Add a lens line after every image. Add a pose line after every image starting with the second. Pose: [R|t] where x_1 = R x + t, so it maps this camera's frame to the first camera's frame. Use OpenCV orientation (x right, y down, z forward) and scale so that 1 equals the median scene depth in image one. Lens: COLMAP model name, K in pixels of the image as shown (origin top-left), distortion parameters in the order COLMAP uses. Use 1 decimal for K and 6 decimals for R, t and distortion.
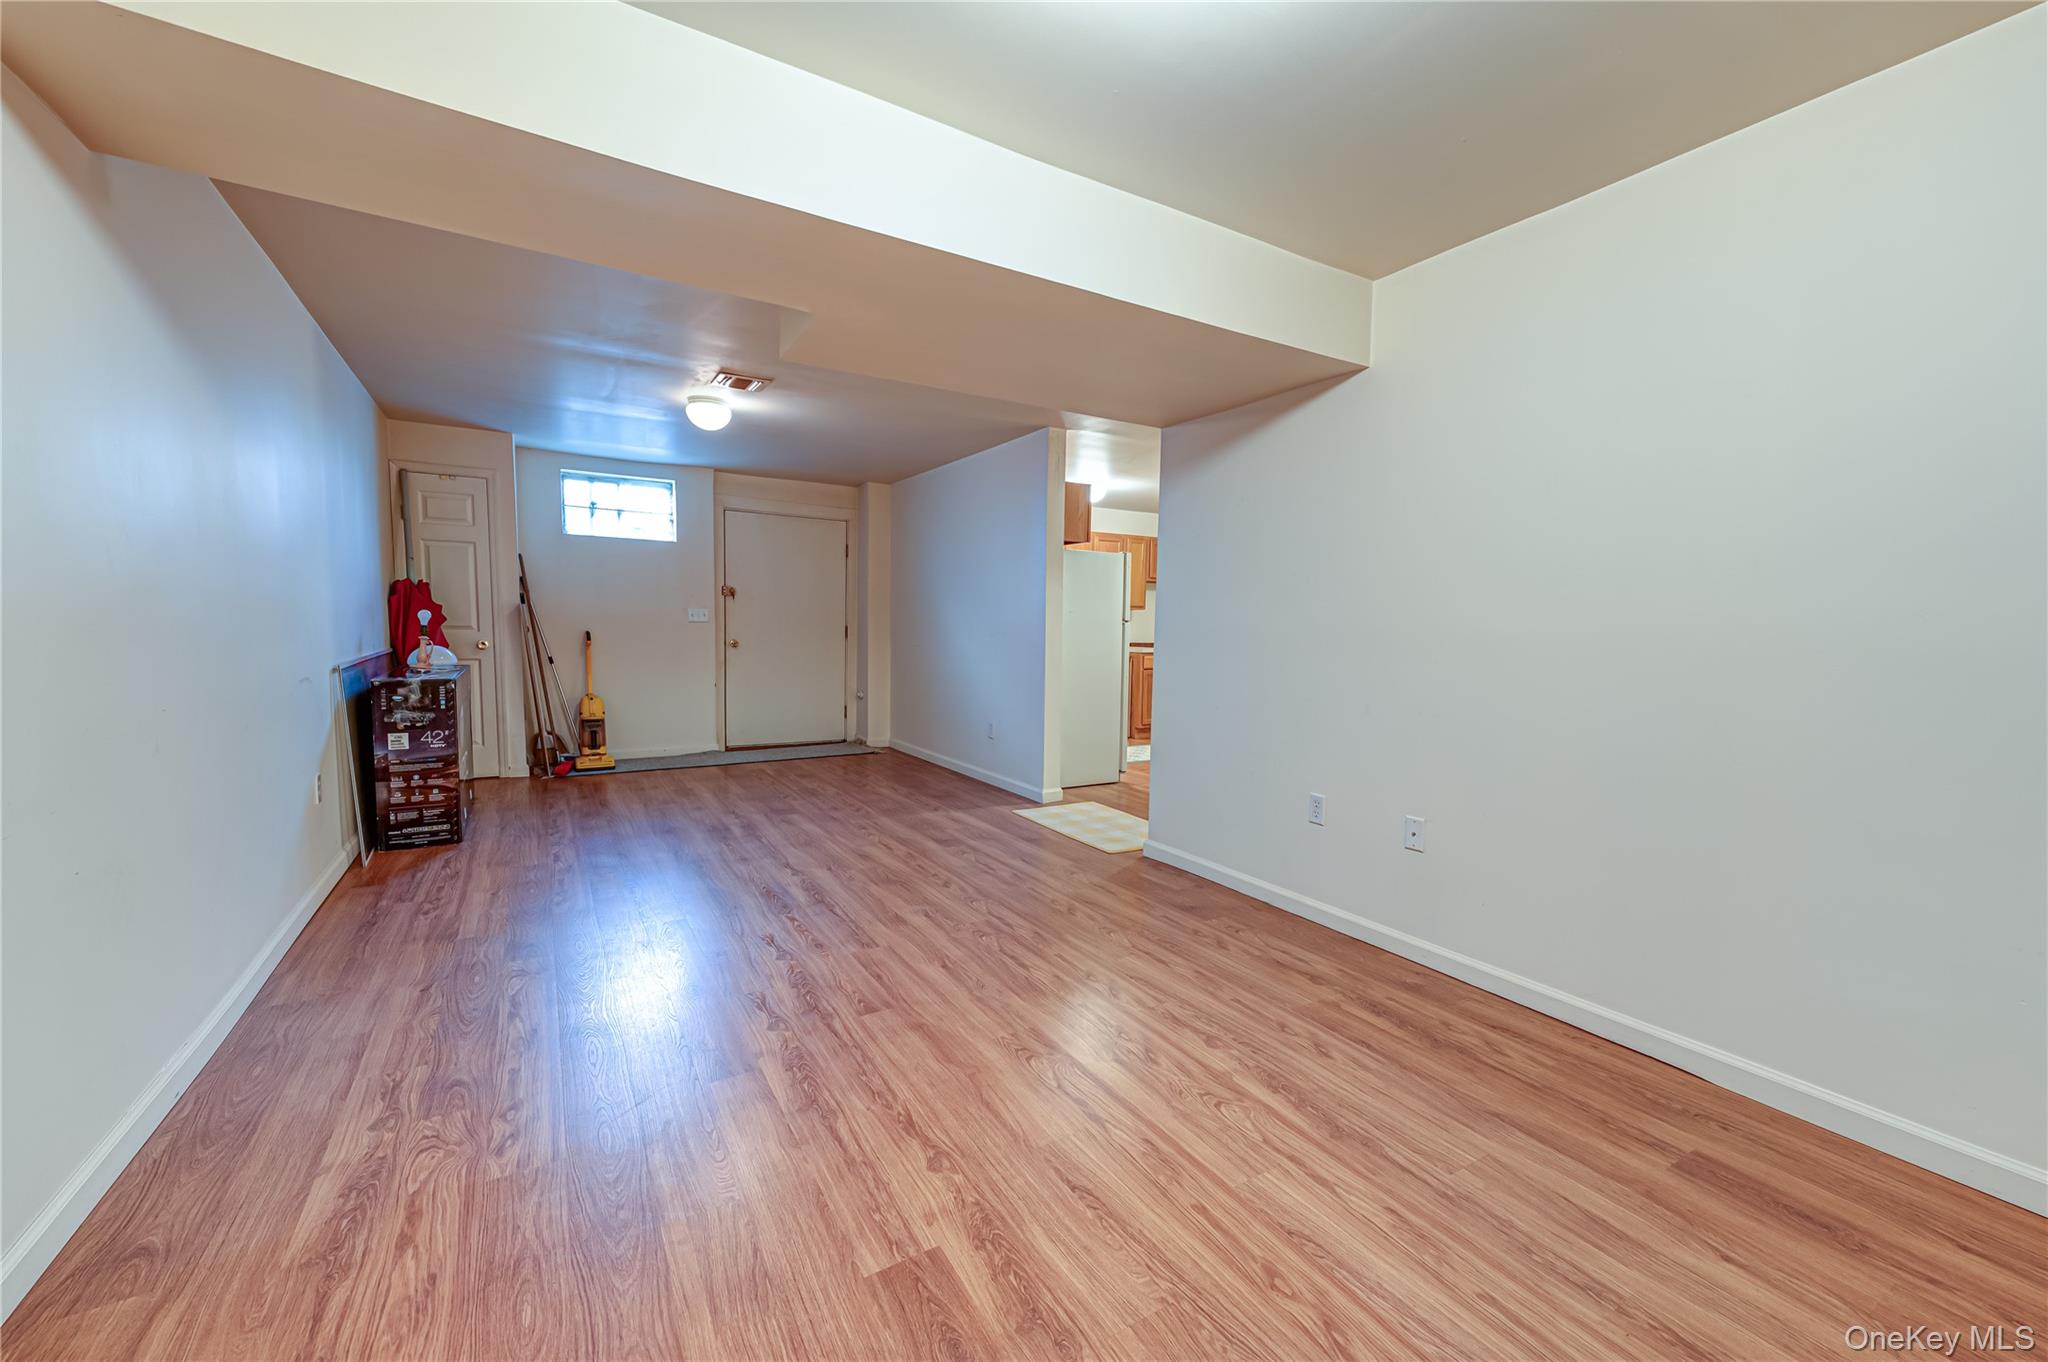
lens RADIAL K [[801.1, 0, 1016.3], [0, 801.1, 689.4], [0, 0, 1]] dist [0.015791, 0.000155]
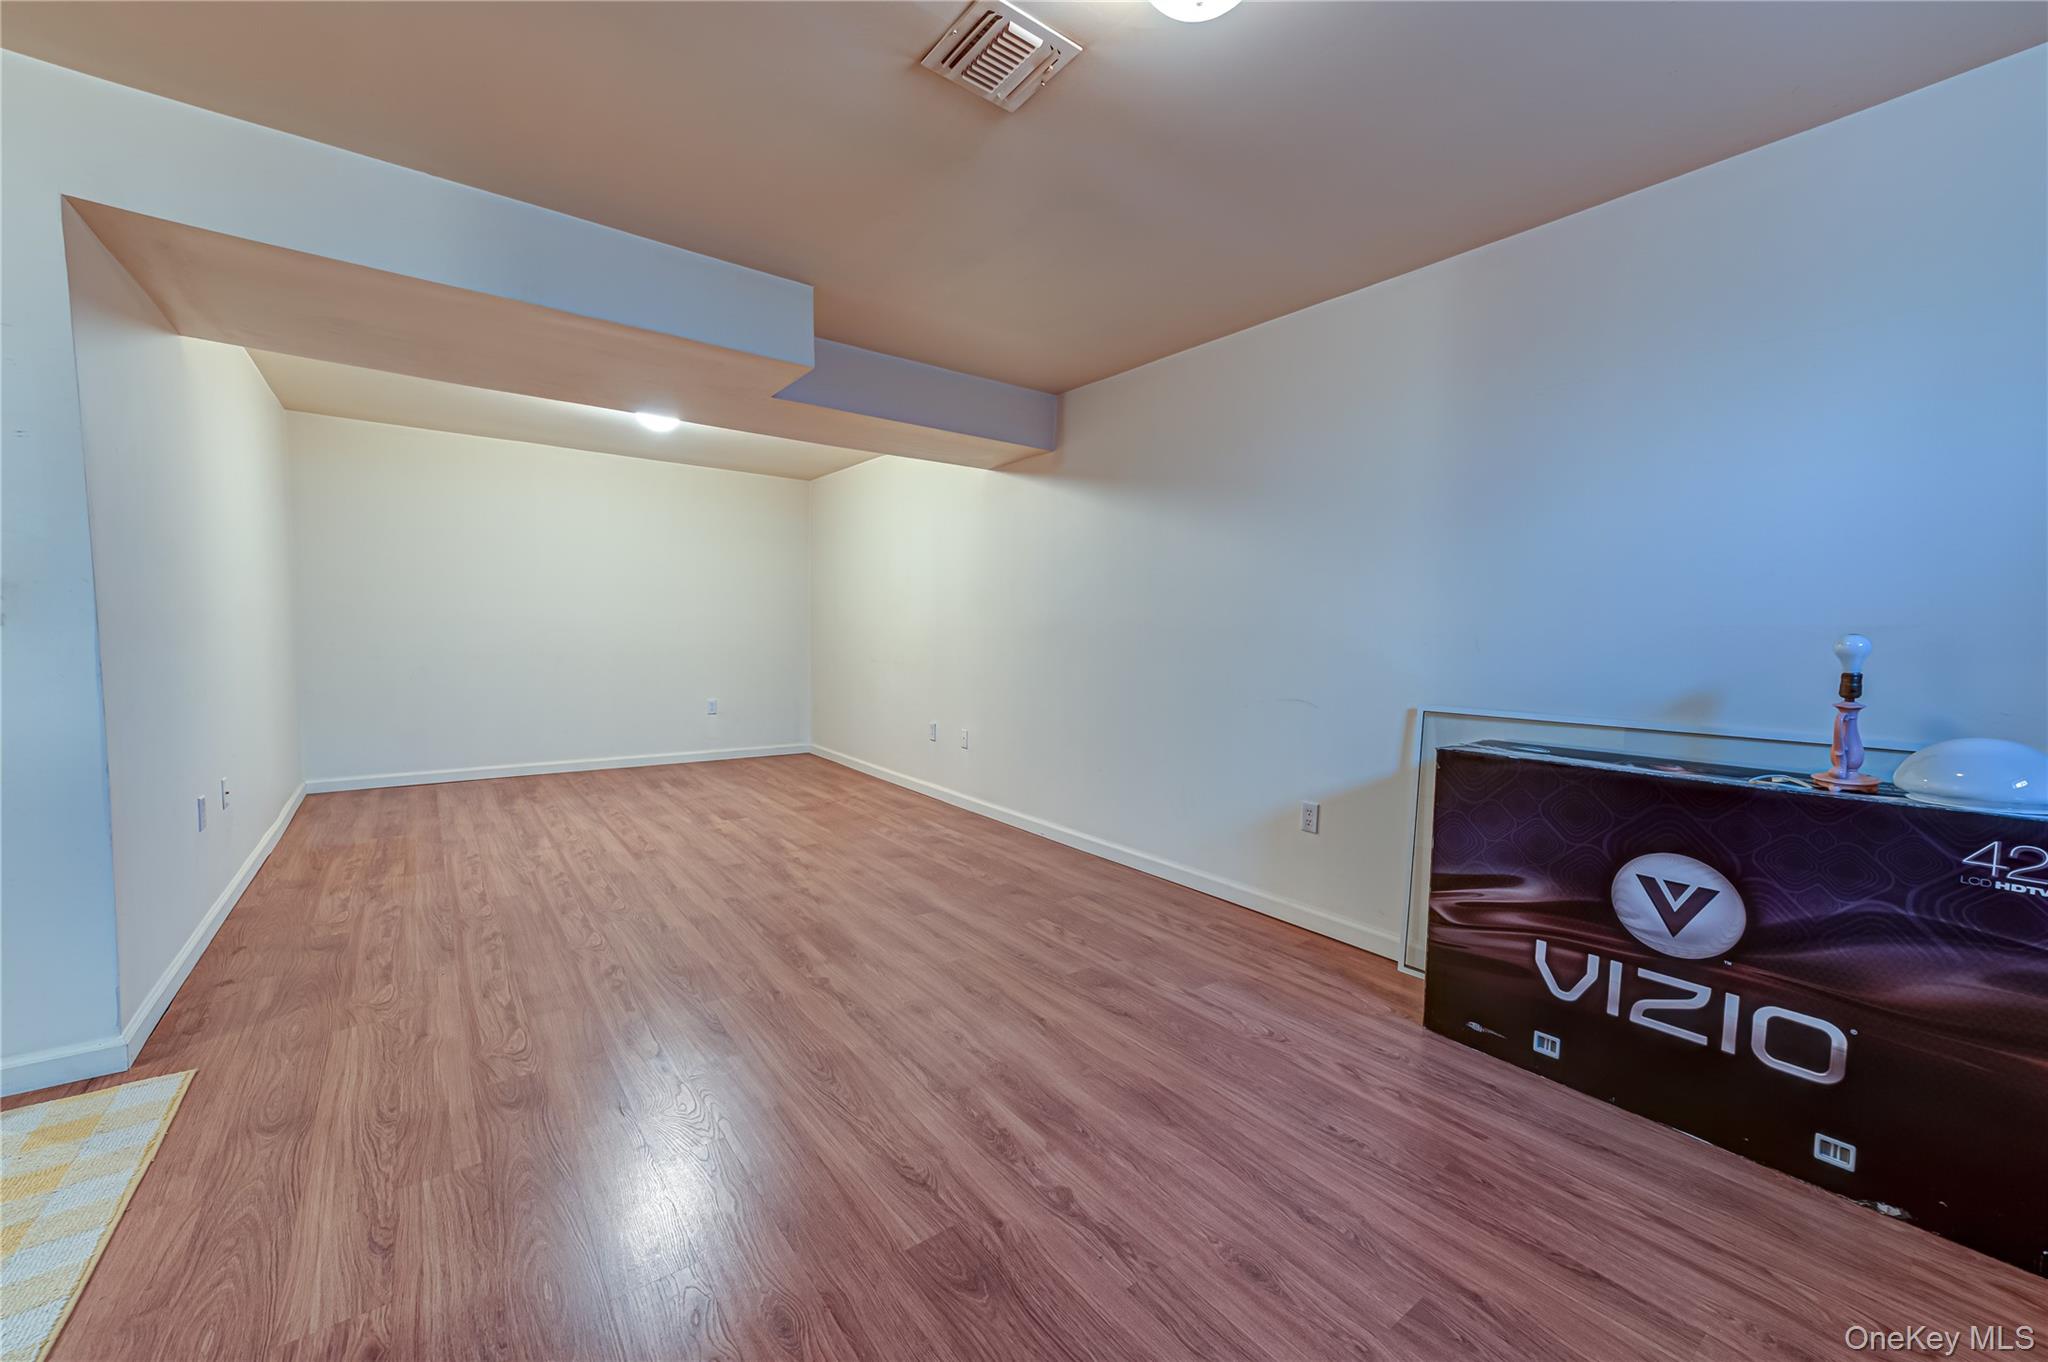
lens RADIAL K [[801.1, 0, 1016.3], [0, 801.1, 689.4], [0, 0, 1]] dist [0.015791, 0.000155]
pose [[-0.994032, -0.028799, -0.105215, -0.425144], [-0.044609, 0.987502, 0.151159, -0.163842], [0.099547, 0.154950, -0.982894, 1.966601]]
